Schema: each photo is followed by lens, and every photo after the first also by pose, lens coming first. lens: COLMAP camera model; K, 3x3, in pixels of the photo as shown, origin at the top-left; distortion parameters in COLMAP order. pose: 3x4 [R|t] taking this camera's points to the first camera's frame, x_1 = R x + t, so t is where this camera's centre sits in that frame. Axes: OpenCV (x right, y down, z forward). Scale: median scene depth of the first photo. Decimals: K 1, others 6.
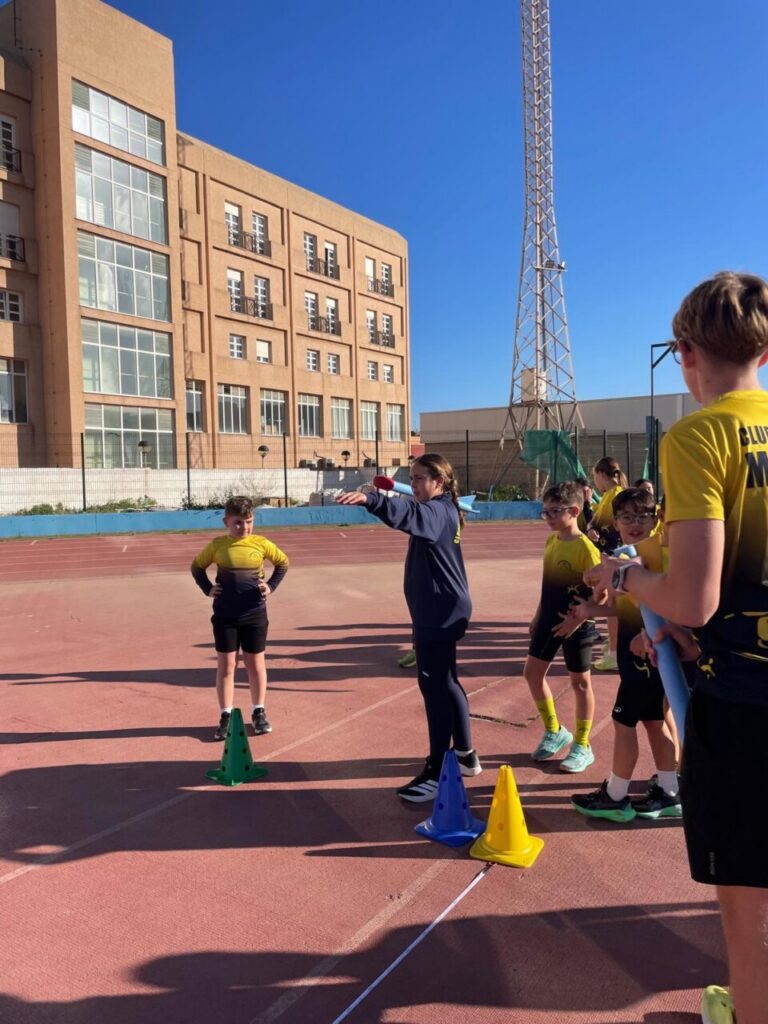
lens RADIAL K [[1174.5, 0, 390.2], [0, 1174.5, 513.6], [0, 0, 1]] dist [0.171673, -0.483800]
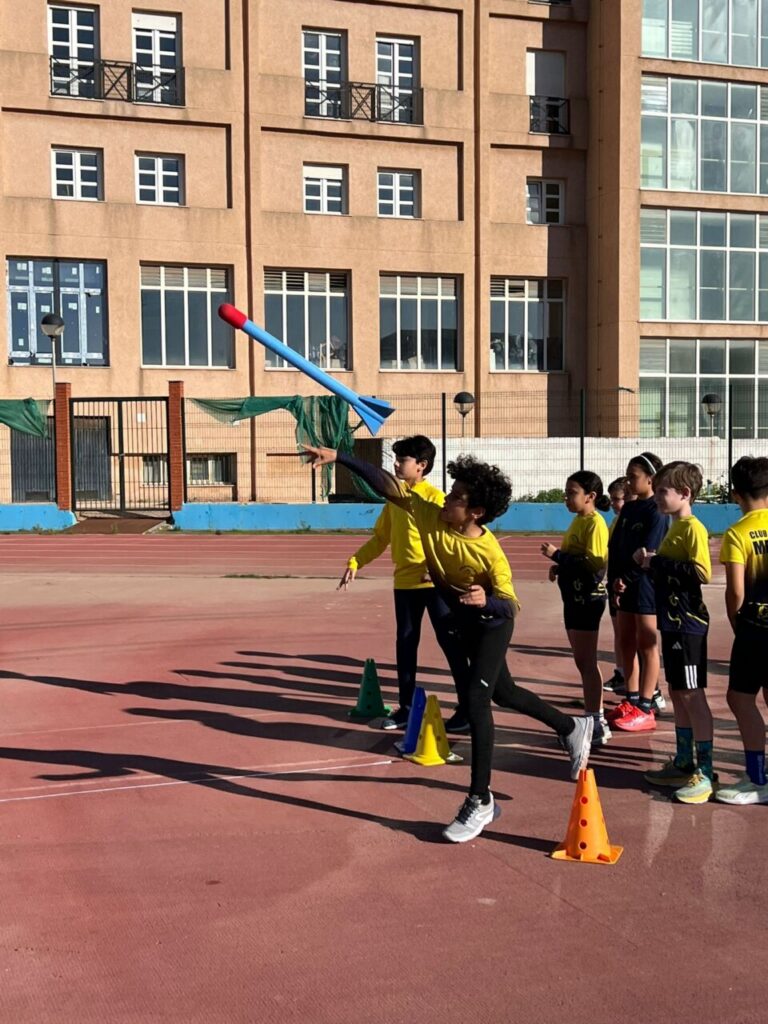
lens RADIAL K [[1334.2, 0, 383.9], [0, 1334.2, 545.4], [0, 0, 1]] dist [-0.010384, -0.068550]
pose [[0.701720, 0.055421, -0.710294, 0.171563], [-0.023295, 0.998222, 0.054873, -0.016354], [0.712071, -0.021960, 0.701763, 0.387103]]
